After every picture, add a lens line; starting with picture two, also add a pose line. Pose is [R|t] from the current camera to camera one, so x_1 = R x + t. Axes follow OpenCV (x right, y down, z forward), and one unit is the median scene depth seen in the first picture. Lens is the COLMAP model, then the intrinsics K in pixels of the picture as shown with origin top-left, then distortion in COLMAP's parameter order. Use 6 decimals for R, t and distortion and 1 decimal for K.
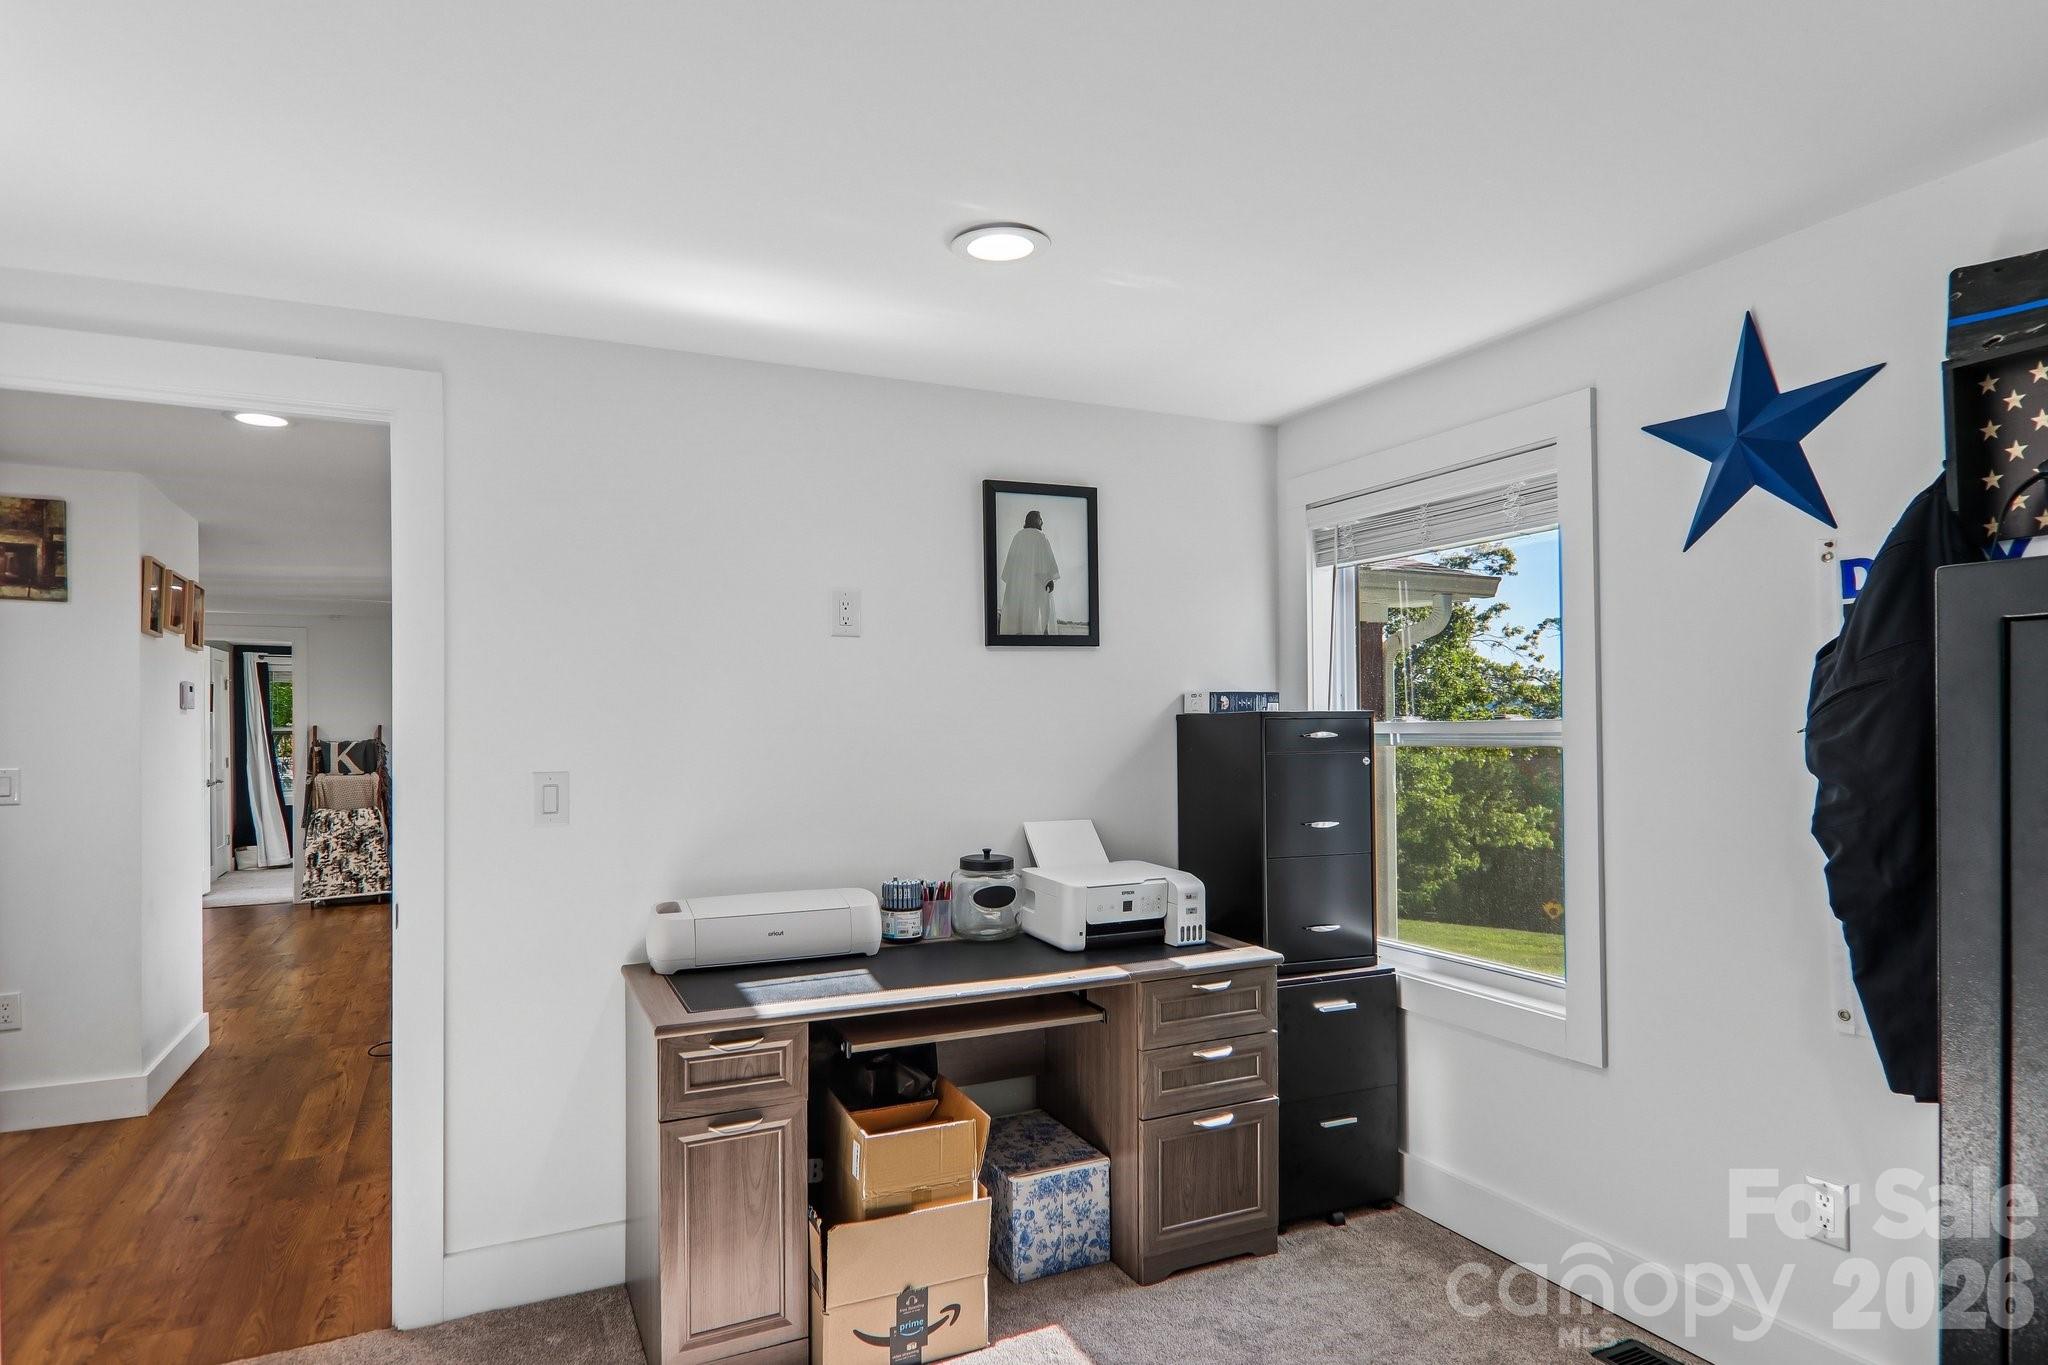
lens RADIAL K [[1136.2, 0, 1025.7], [0, 1136.2, 722.7], [0, 0, 1]] dist [0.003416, 0.000381]
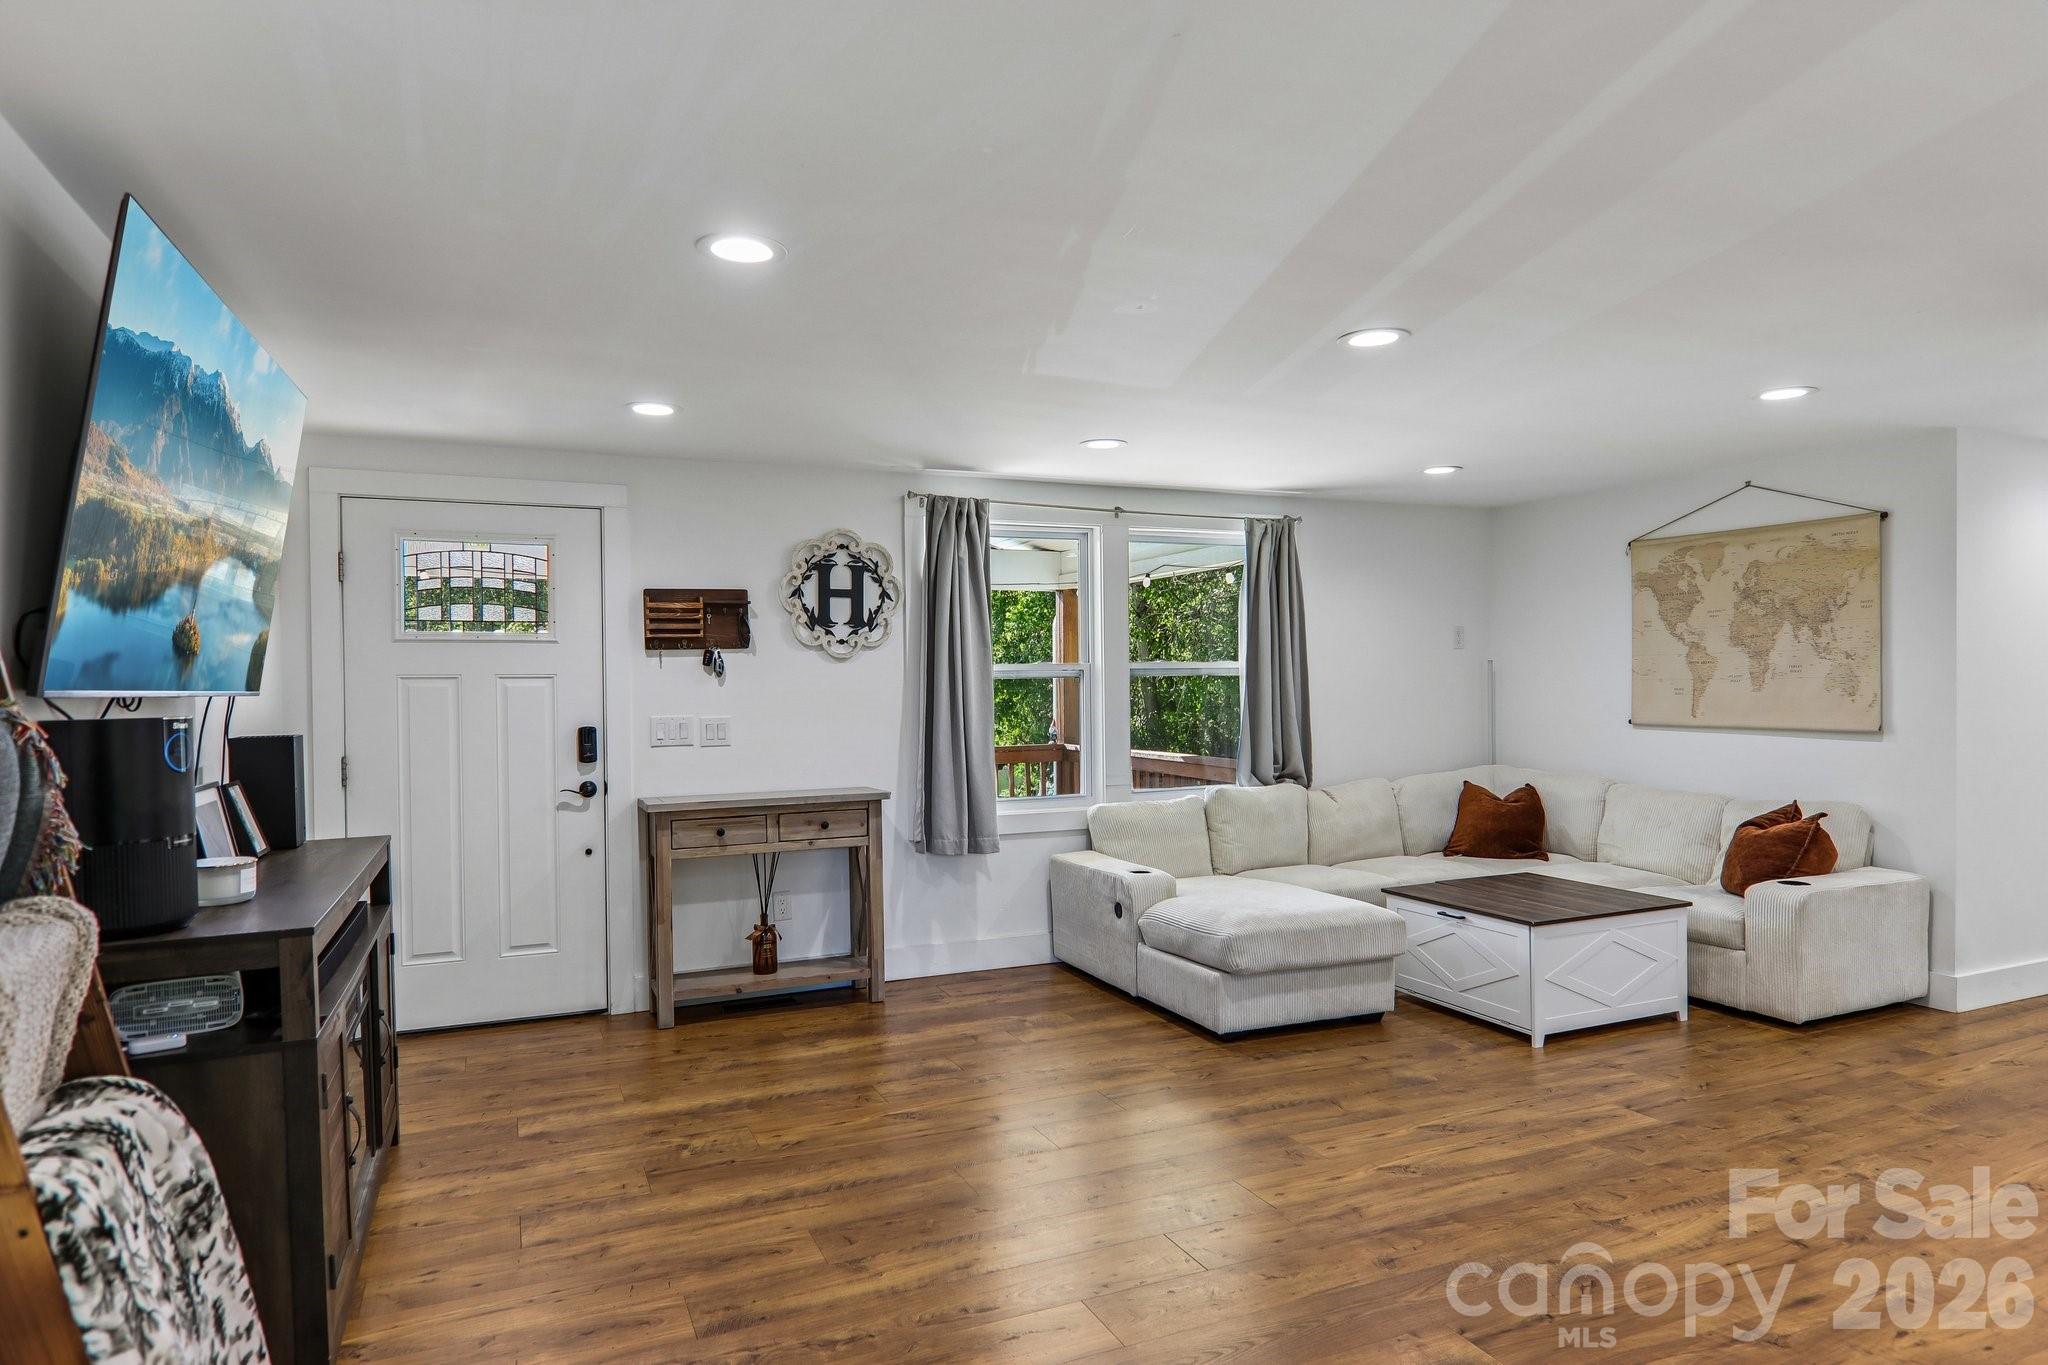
lens RADIAL K [[1189.6, 0, 1025.0], [0, 1189.6, 699.4], [0, 0, 1]] dist [0.009055, -0.022533]
pose [[0.036173, -0.006061, 0.999327, -0.764568], [0.004585, 0.999972, 0.005899, 0.011893], [-0.999335, 0.004369, 0.036199, 0.852895]]
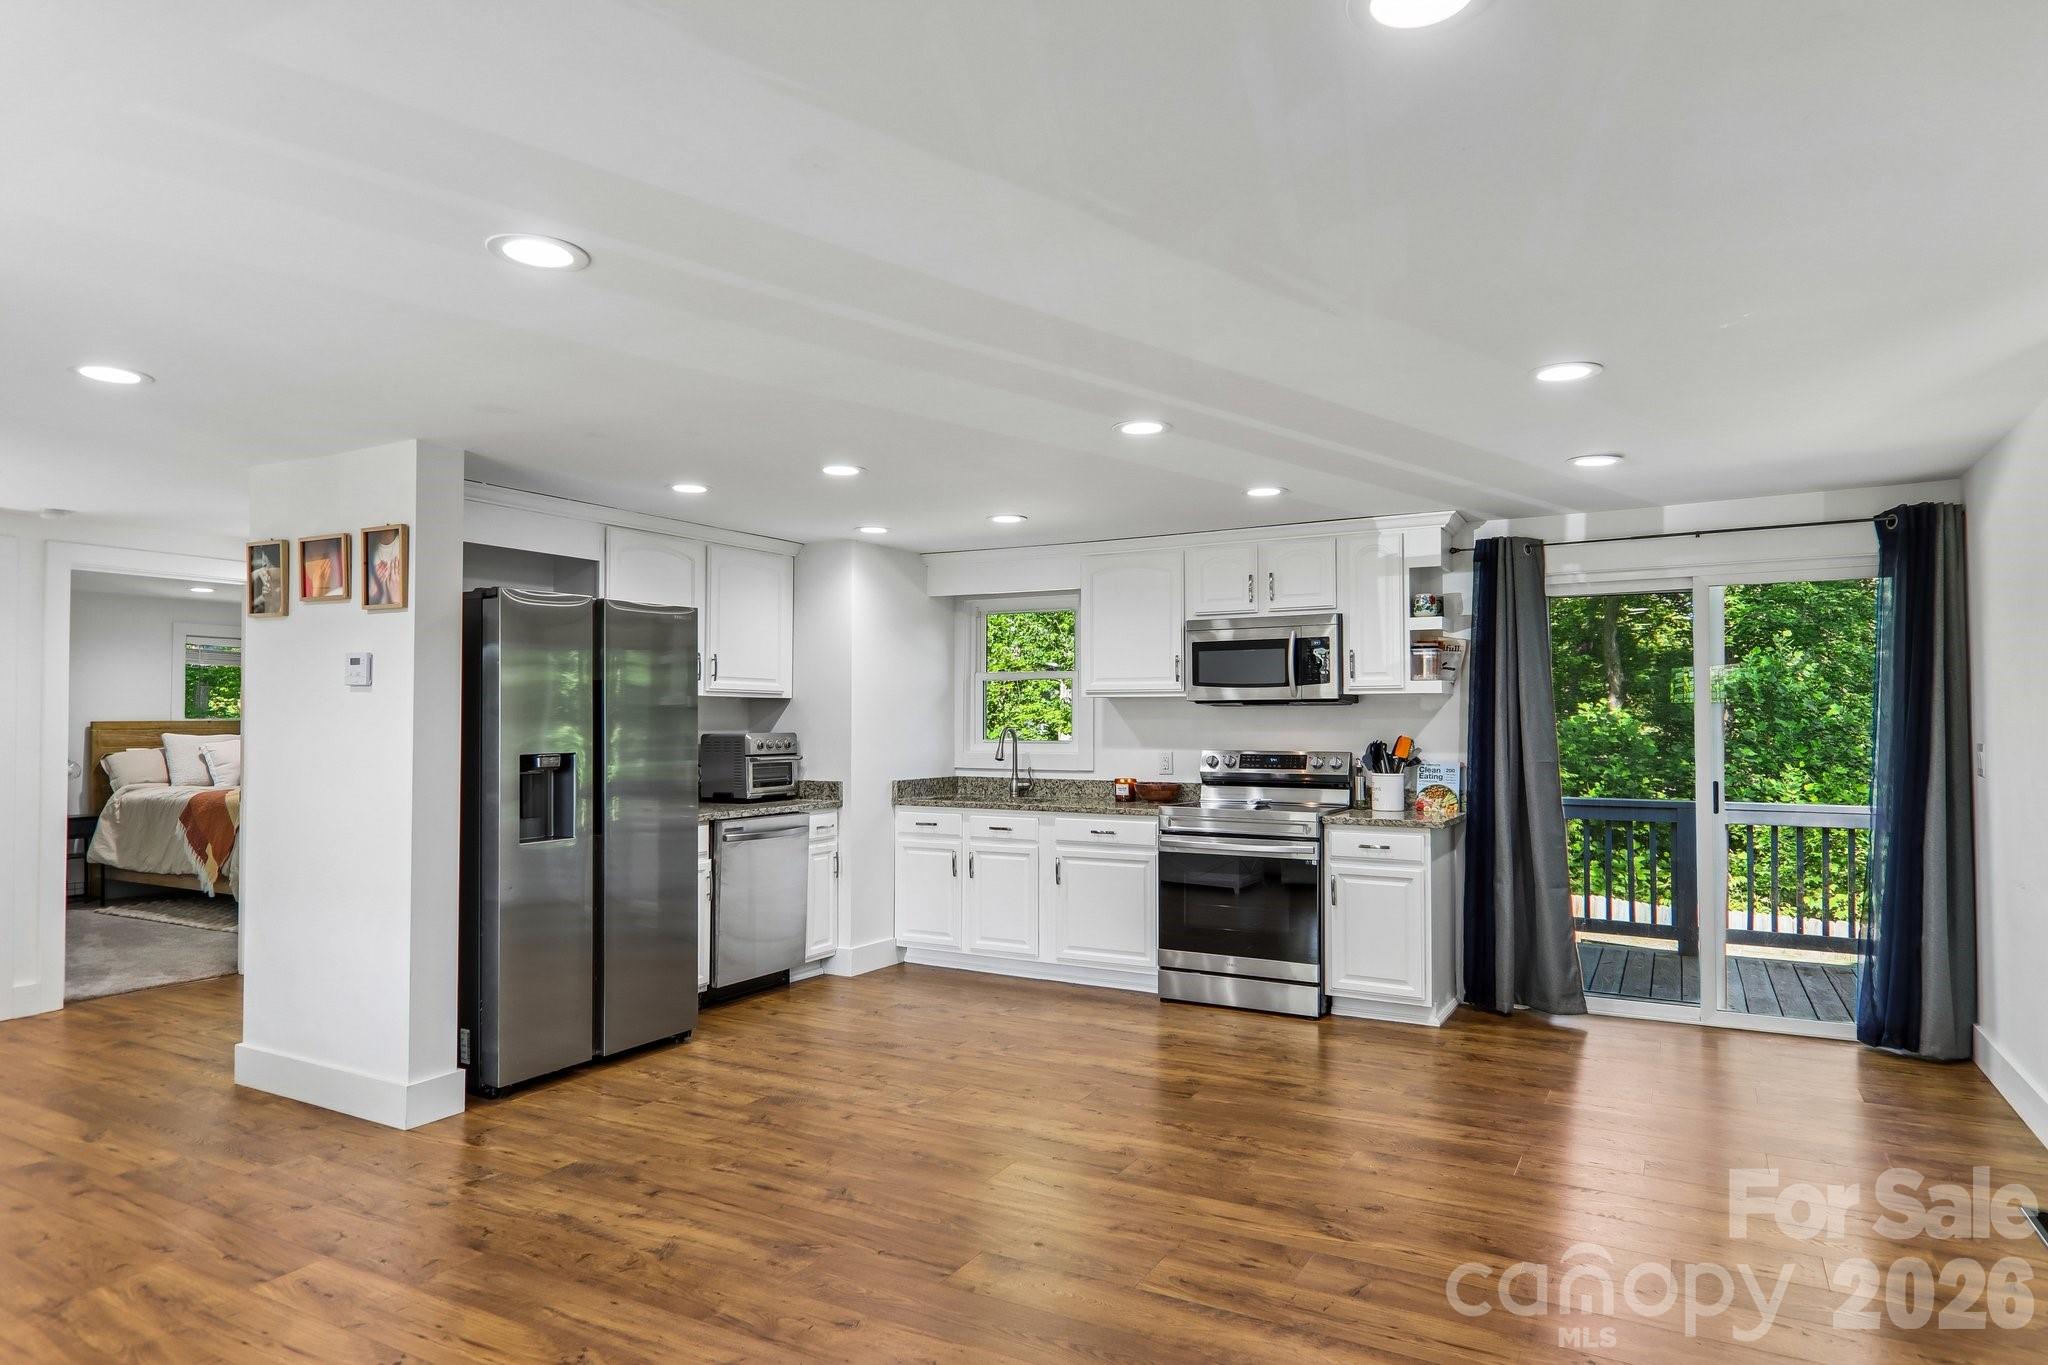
lens RADIAL K [[1180.6, 0, 1028.5], [0, 1180.6, 696.4], [0, 0, 1]] dist [0.021740, -0.021225]
pose [[-0.820918, -0.002054, -0.571043, -0.332839], [0.012283, 0.999699, -0.021254, 0.010598], [0.570914, -0.024462, -0.820645, 1.038142]]
